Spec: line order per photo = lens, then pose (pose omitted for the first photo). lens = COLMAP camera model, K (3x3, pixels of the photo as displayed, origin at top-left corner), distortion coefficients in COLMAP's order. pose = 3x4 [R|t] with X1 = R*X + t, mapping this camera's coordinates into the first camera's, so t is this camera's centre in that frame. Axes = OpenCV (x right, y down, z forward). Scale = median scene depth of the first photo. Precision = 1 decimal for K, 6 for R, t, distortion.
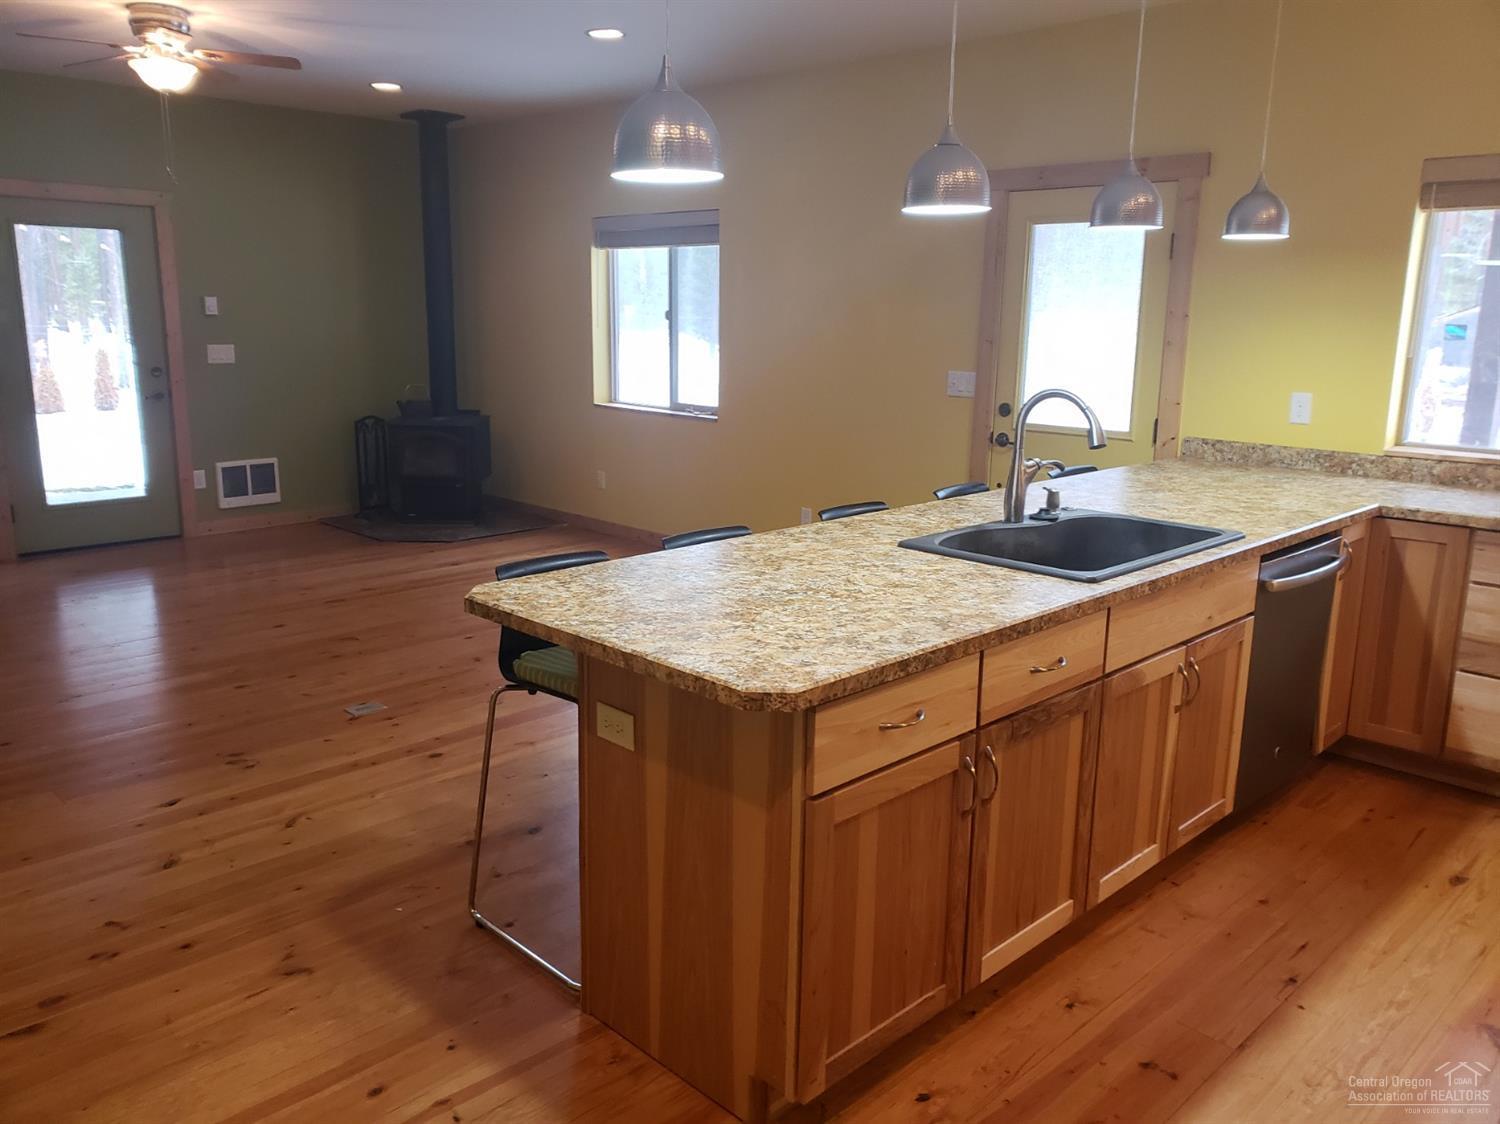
lens RADIAL K [[1165.3, 0, 750.0], [0, 1165.3, 562.0], [0, 0, 1]] dist [0.092825, -0.000745]
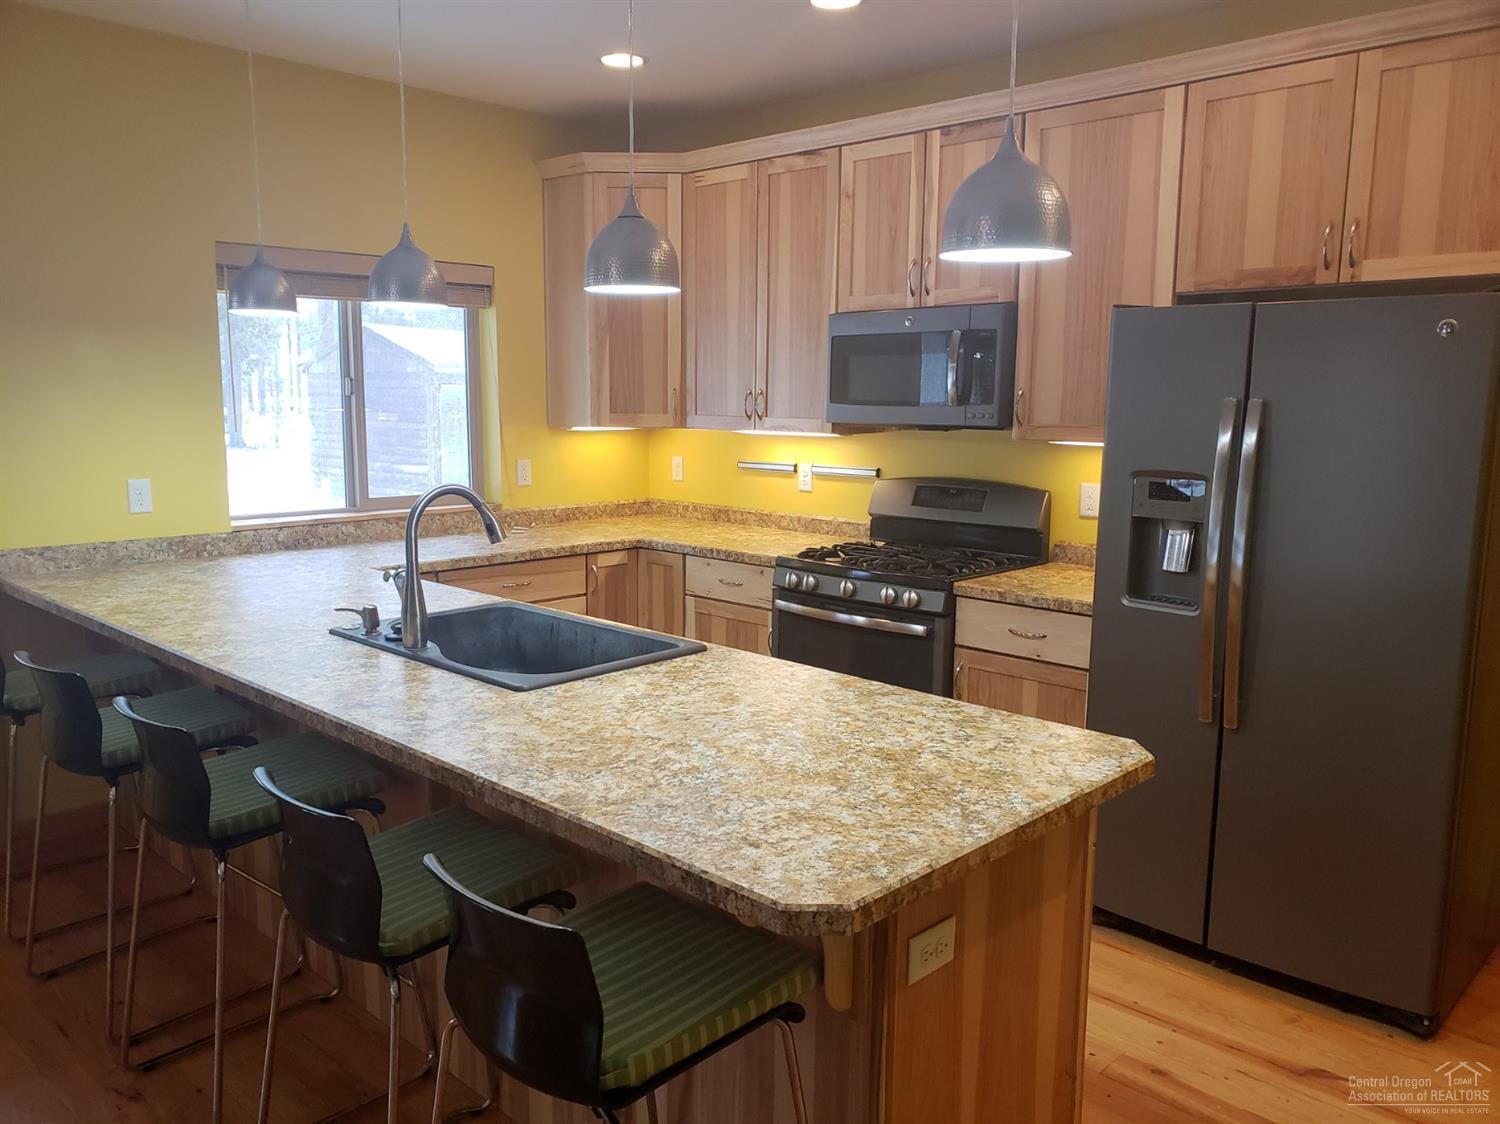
lens RADIAL K [[1165.3, 0, 750.0], [0, 1165.3, 562.0], [0, 0, 1]] dist [0.092825, -0.000745]
pose [[0.008361, -0.173378, 0.984820, -0.843970], [0.221420, 0.960728, 0.167256, -0.260872], [-0.975143, 0.216660, 0.046422, 1.058715]]
